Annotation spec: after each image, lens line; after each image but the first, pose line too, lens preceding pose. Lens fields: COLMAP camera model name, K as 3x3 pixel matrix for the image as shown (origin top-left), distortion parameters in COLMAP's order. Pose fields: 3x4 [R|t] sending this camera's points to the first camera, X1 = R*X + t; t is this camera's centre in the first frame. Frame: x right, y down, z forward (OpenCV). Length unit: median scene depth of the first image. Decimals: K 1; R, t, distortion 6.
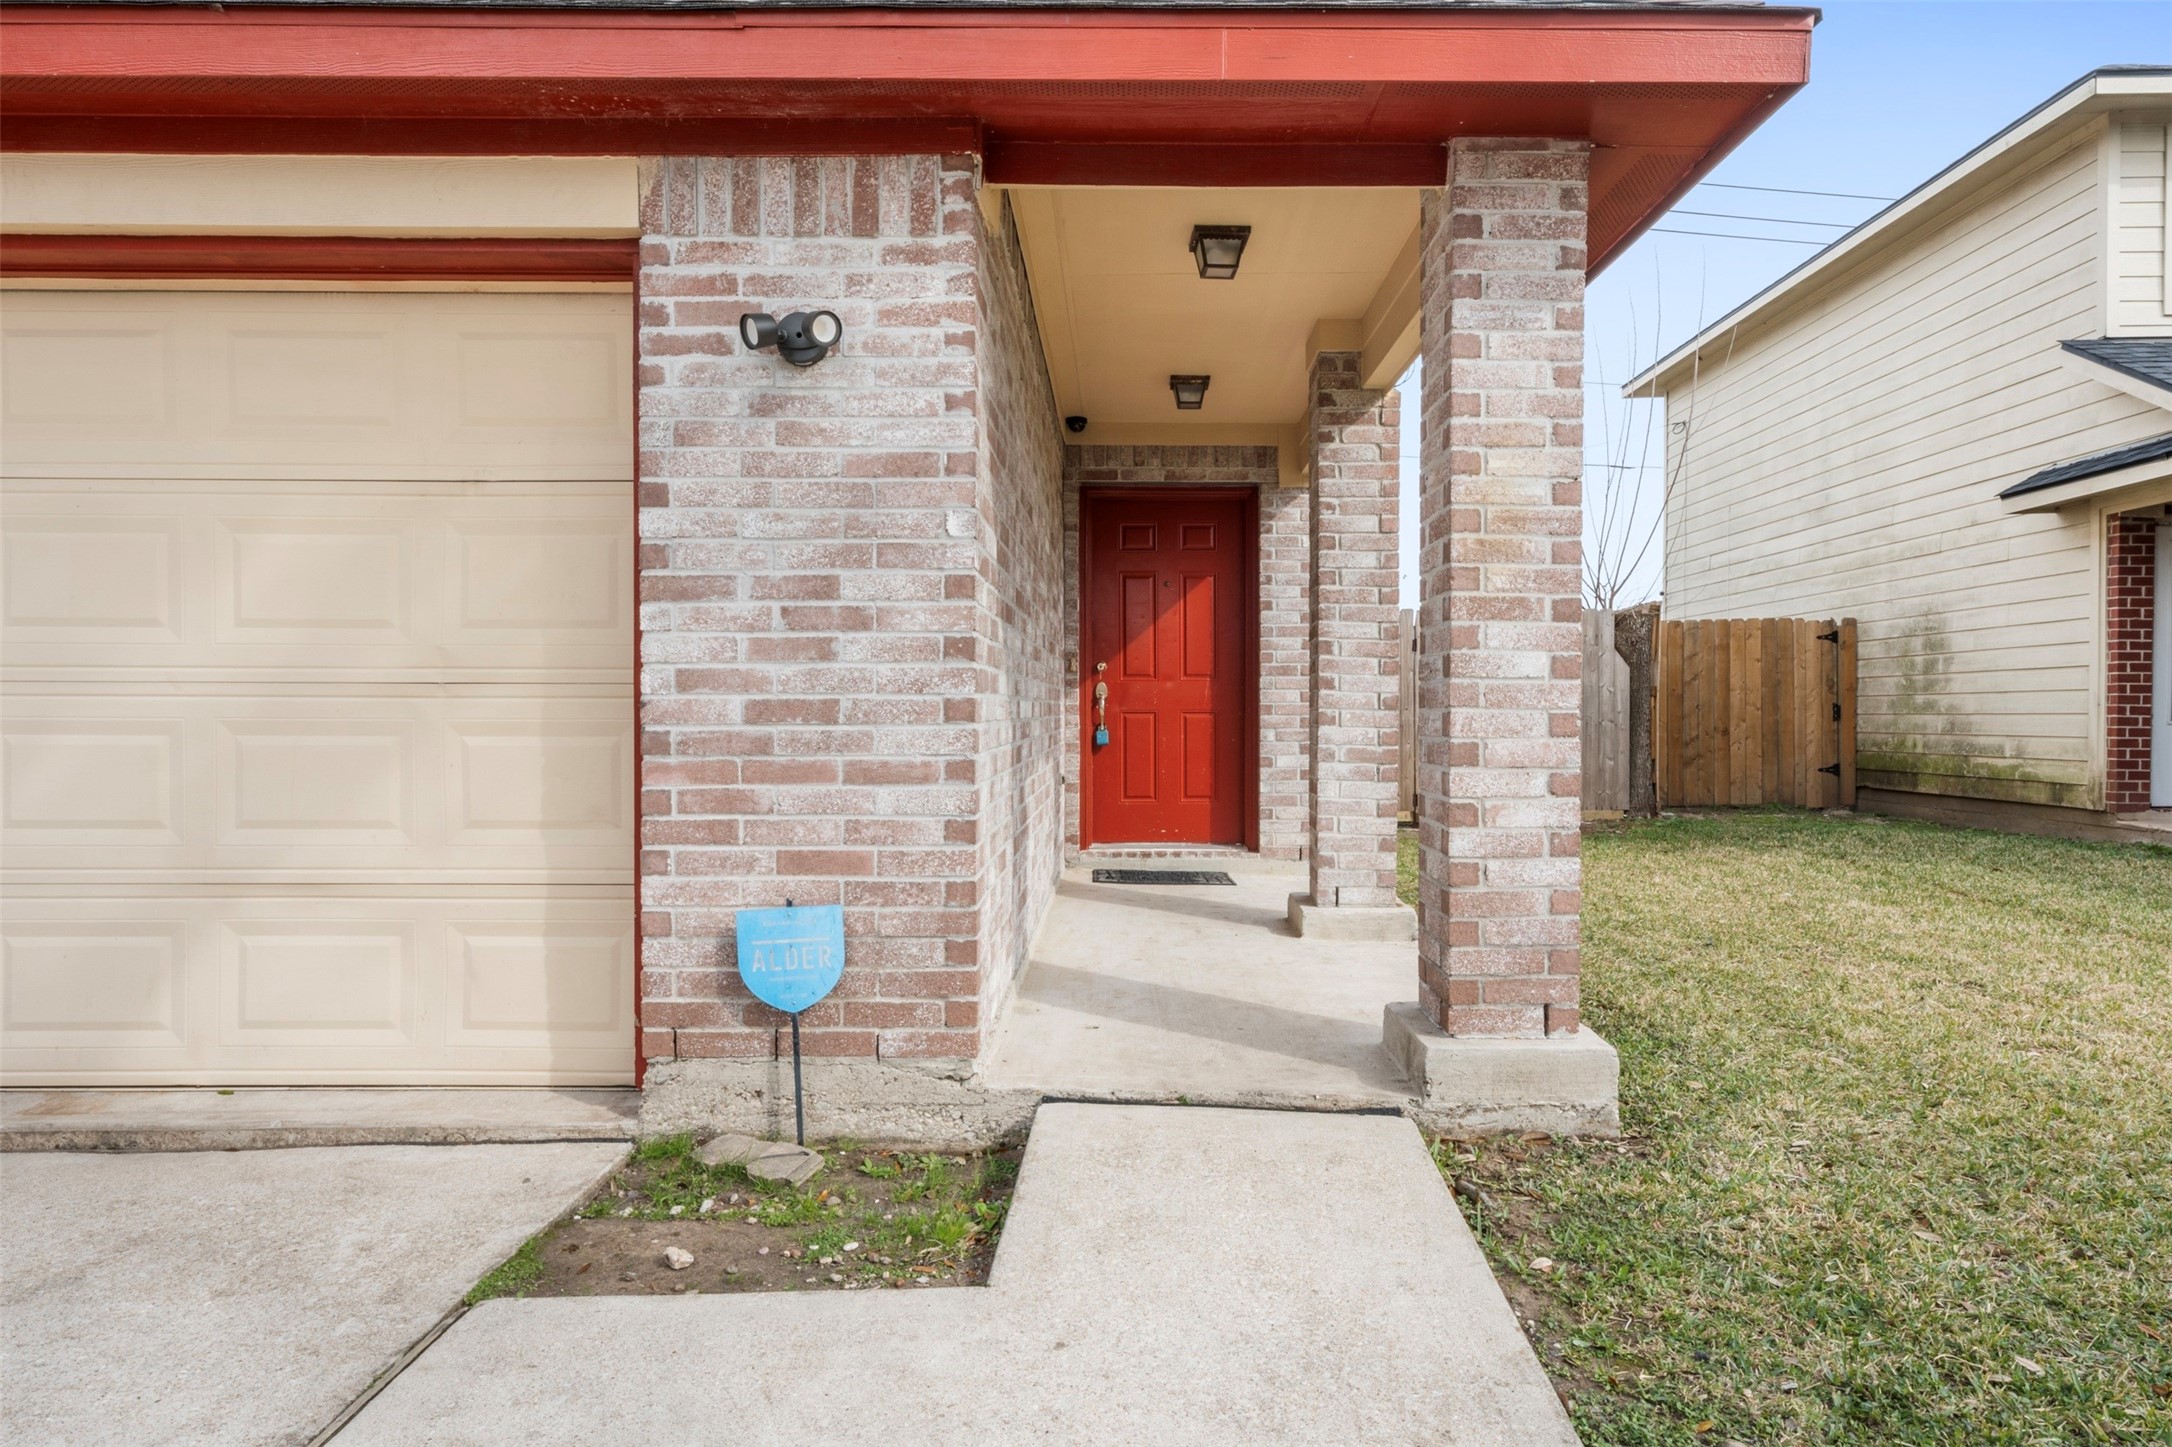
lens RADIAL K [[1245.9, 0, 1128.3], [0, 1245.9, 732.1], [0, 0, 1]] dist [0.008800, 0.000191]
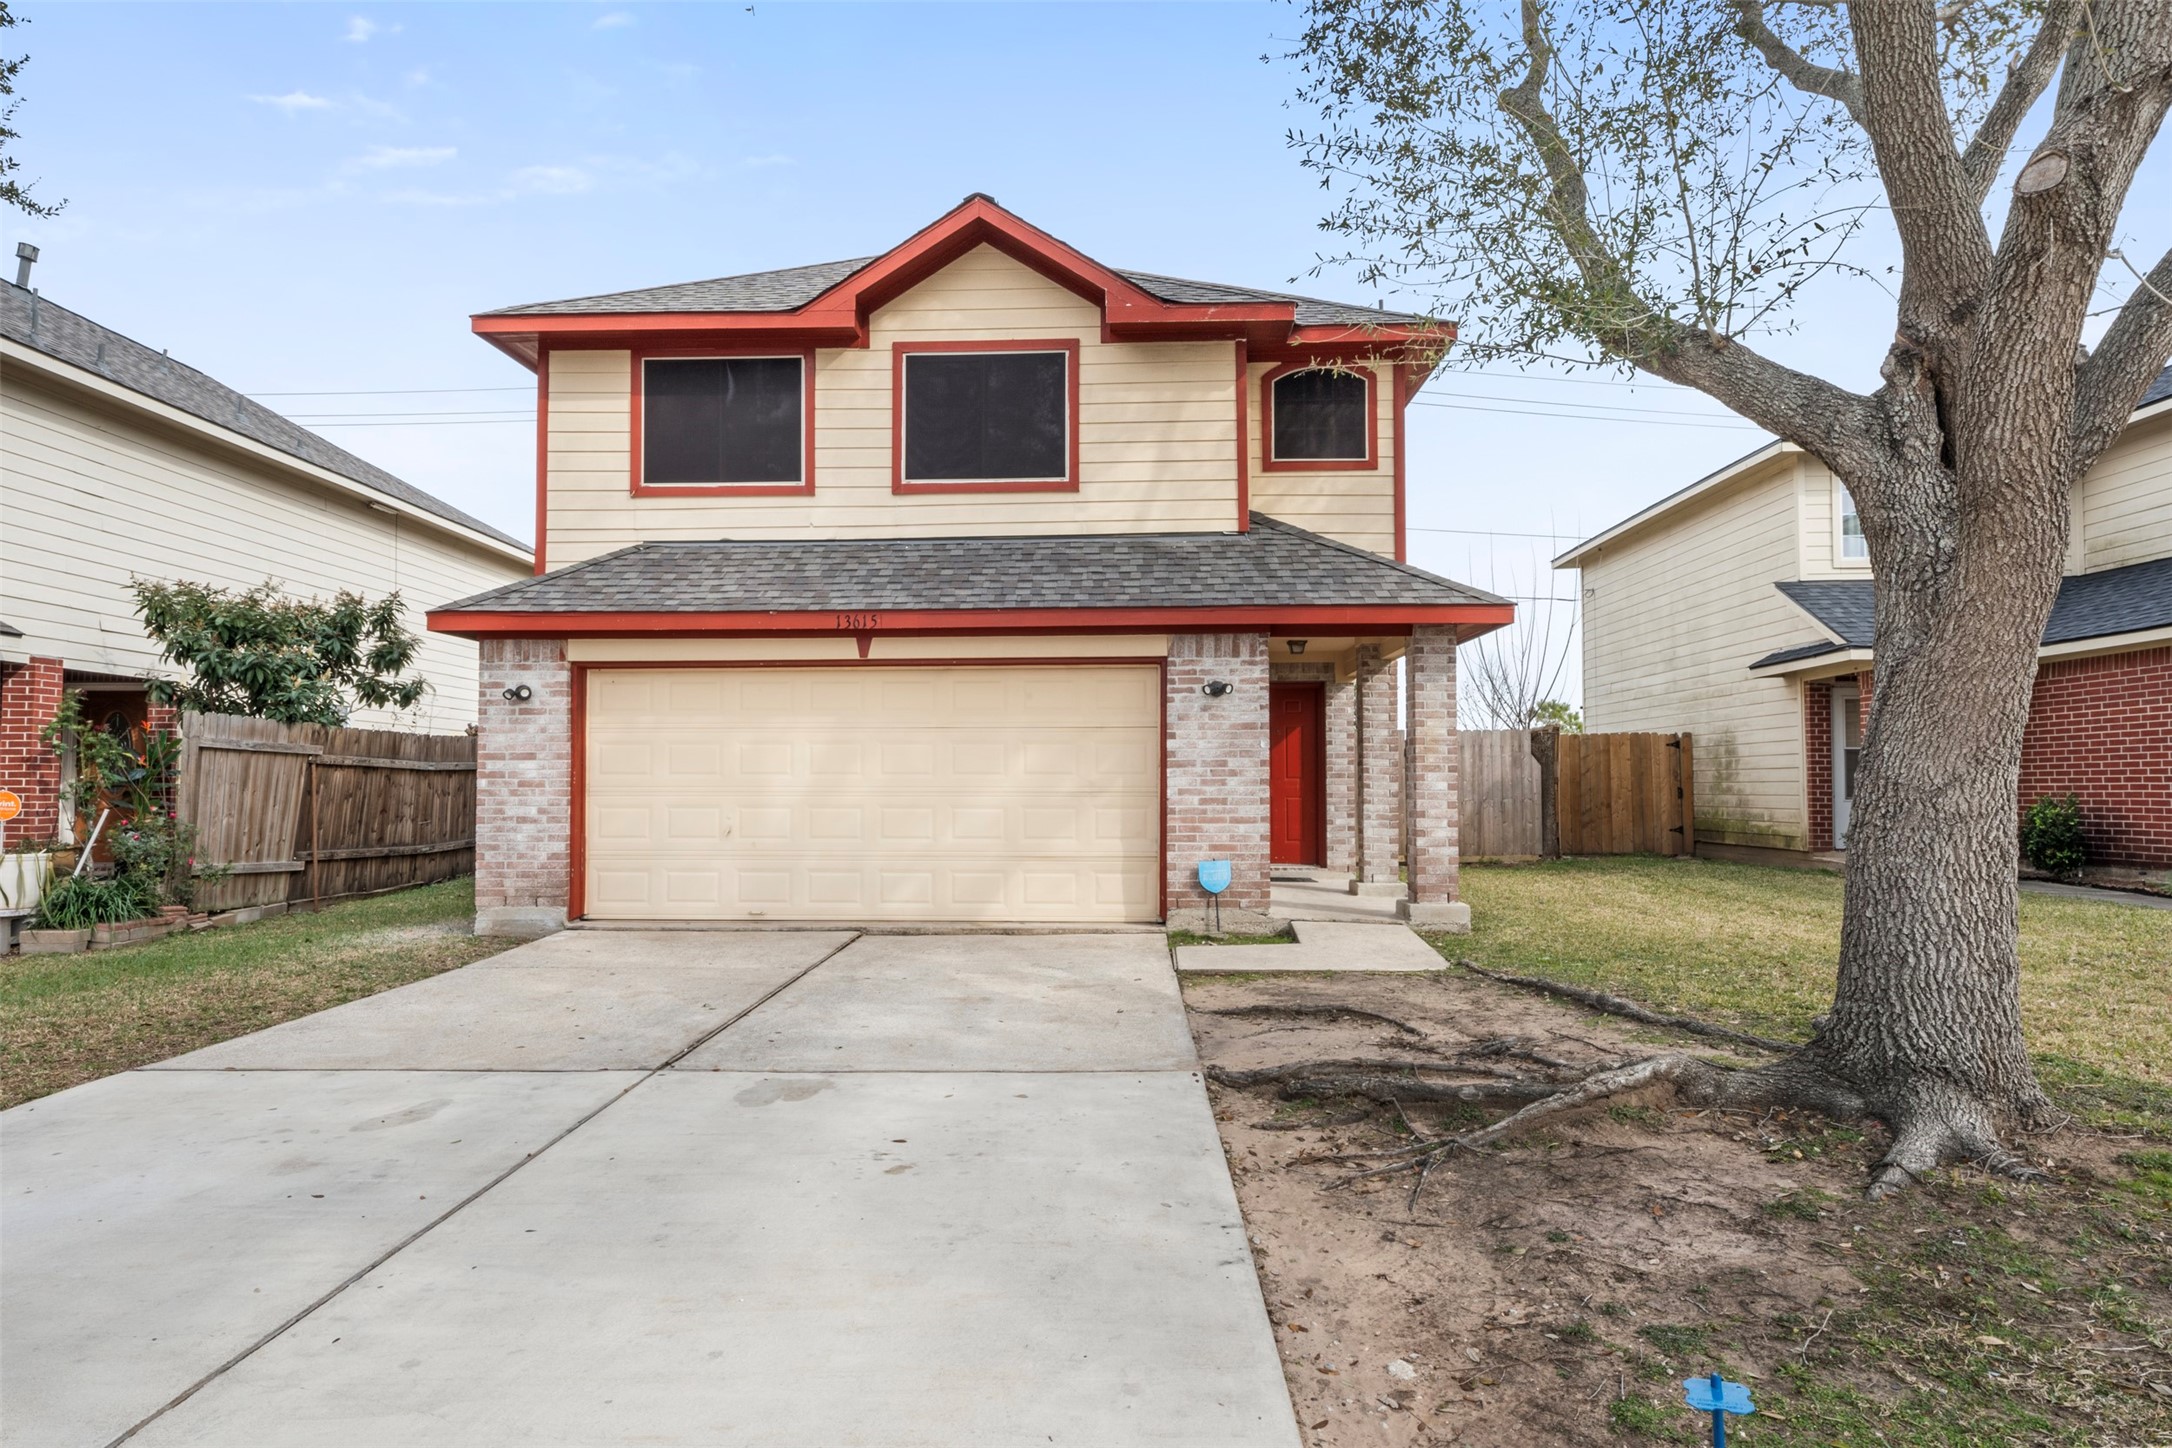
lens RADIAL K [[1245.9, 0, 1083.6], [0, 1245.9, 747.3], [0, 0, 1]] dist [0.008800, 0.000191]
pose [[0.999576, -0.003141, -0.028963, -0.301031], [0.001789, 0.998912, -0.046591, -0.003763], [0.029078, 0.046520, 0.998494, -1.334945]]
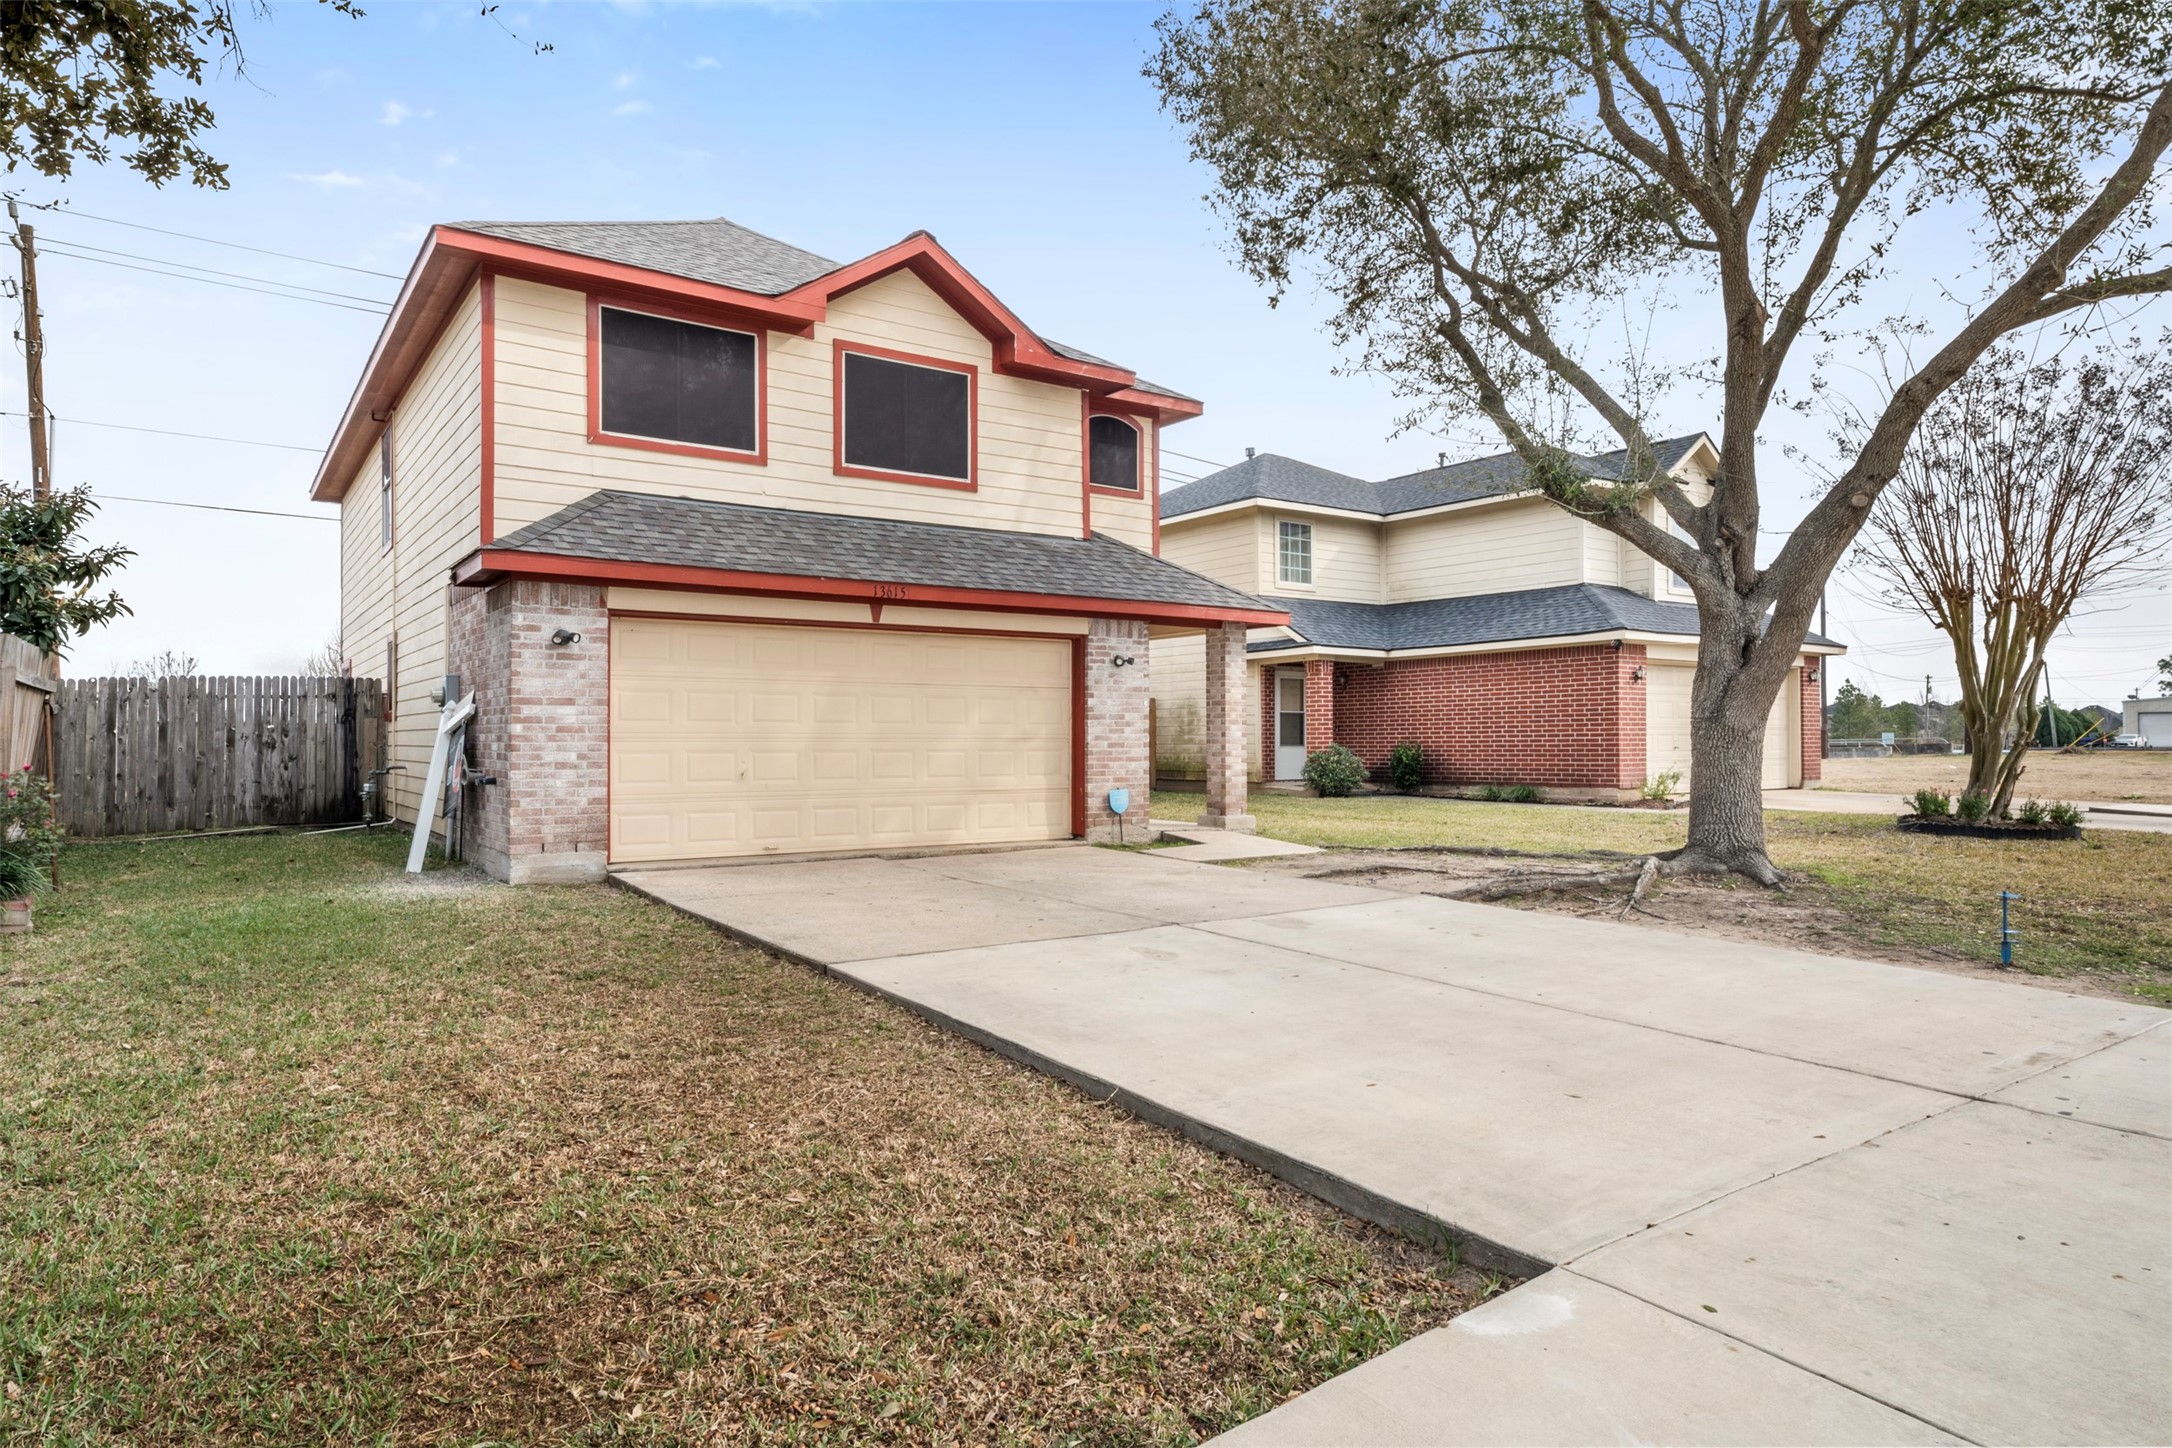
lens RADIAL K [[1254.4, 0, 1088.2], [0, 1254.4, 730.6], [0, 0, 1]] dist [0.005848, 0.001143]
pose [[0.810248, 0.002278, 0.586083, -1.712053], [0.012602, 0.999694, -0.021308, 0.014568], [-0.585952, 0.024650, 0.809971, -1.466169]]
